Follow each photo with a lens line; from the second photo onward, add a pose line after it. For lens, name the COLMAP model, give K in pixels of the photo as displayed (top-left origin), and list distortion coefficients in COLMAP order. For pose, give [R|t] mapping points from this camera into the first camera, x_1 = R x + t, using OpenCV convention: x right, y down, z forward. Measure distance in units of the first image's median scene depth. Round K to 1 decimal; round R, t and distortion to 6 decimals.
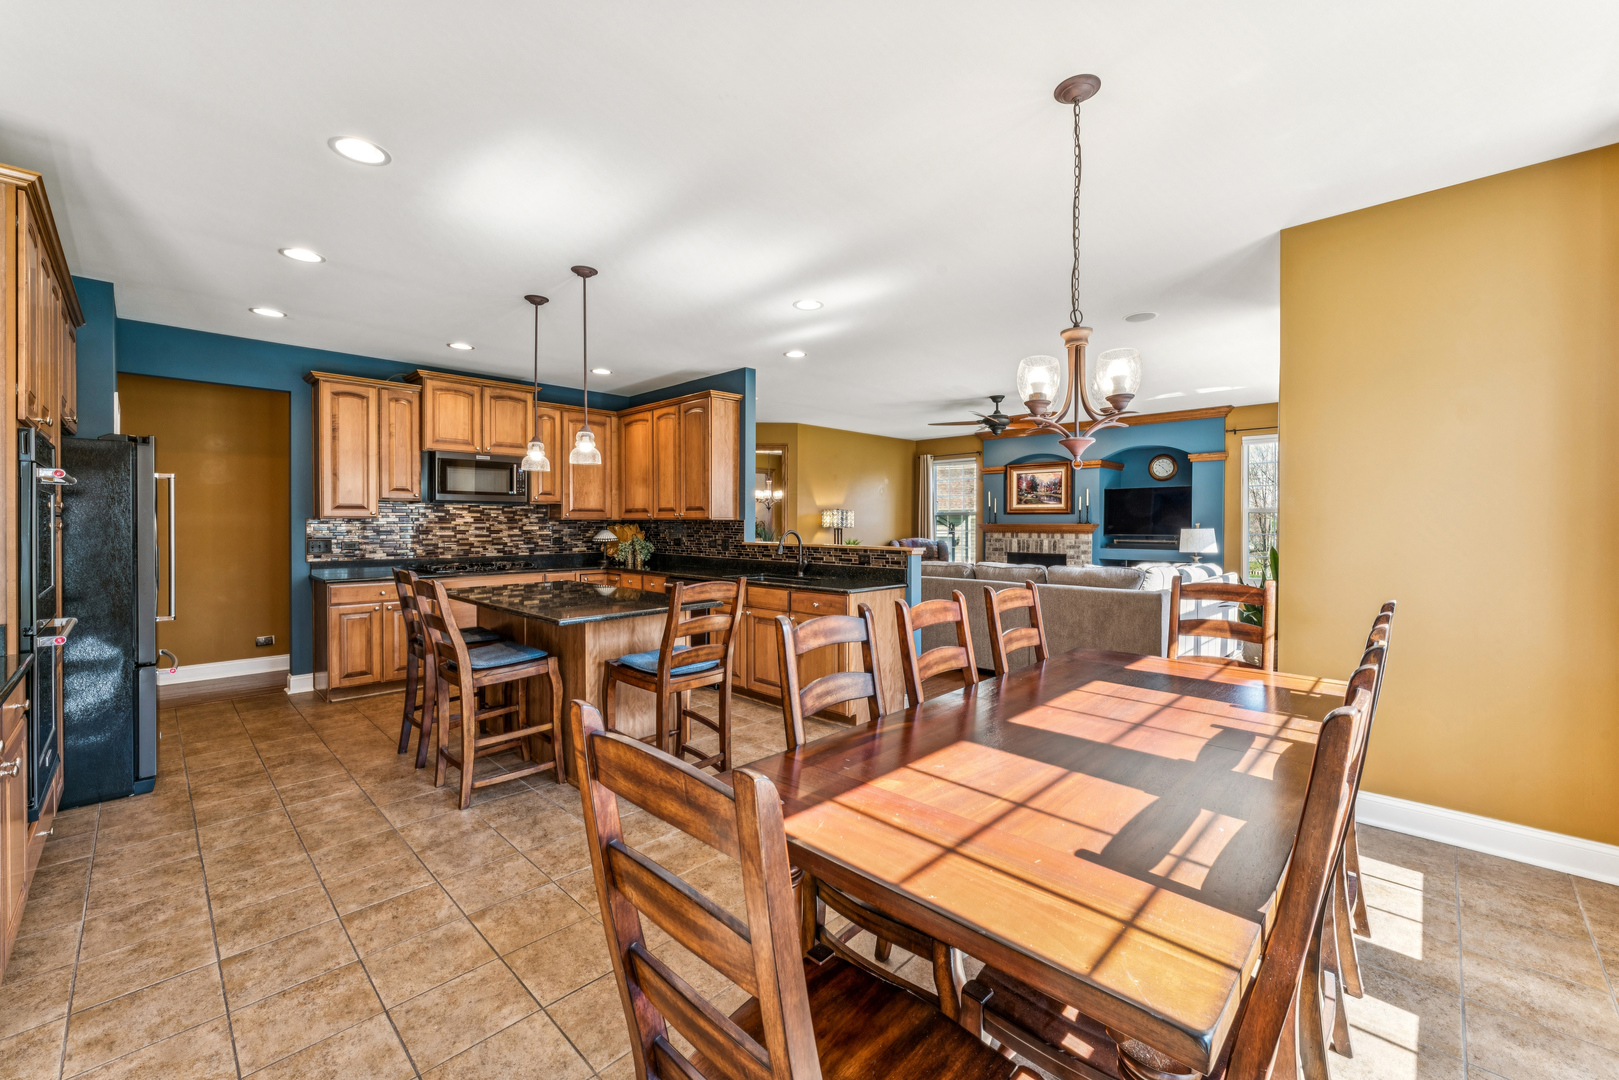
lens RADIAL K [[649.1, 0, 820.1], [0, 649.1, 524.7], [0, 0, 1]] dist [-0.000307, 0.000606]
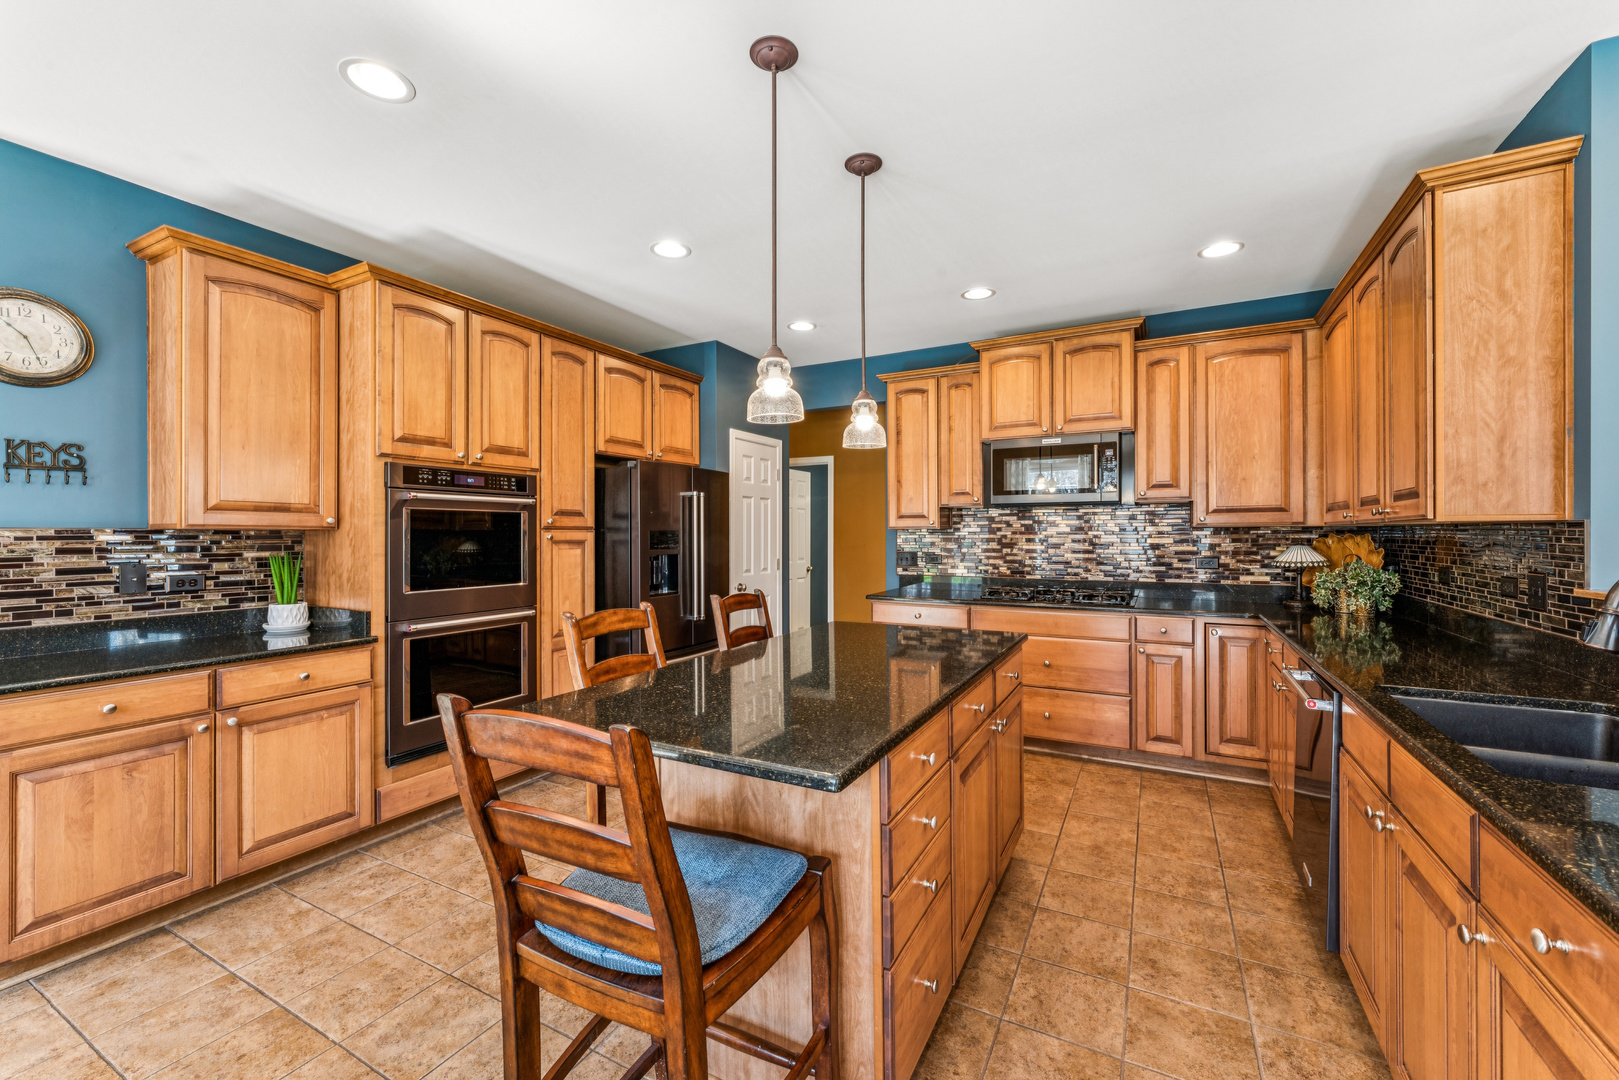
lens RADIAL K [[649.1, 0, 798.8], [0, 649.1, 532.6], [0, 0, 1]] dist [-0.000307, 0.000606]
pose [[0.258364, -0.005828, -0.966030, 0.090029], [0.001045, 0.999983, -0.005754, 0.000275], [0.966047, 0.000477, 0.258366, 0.527174]]
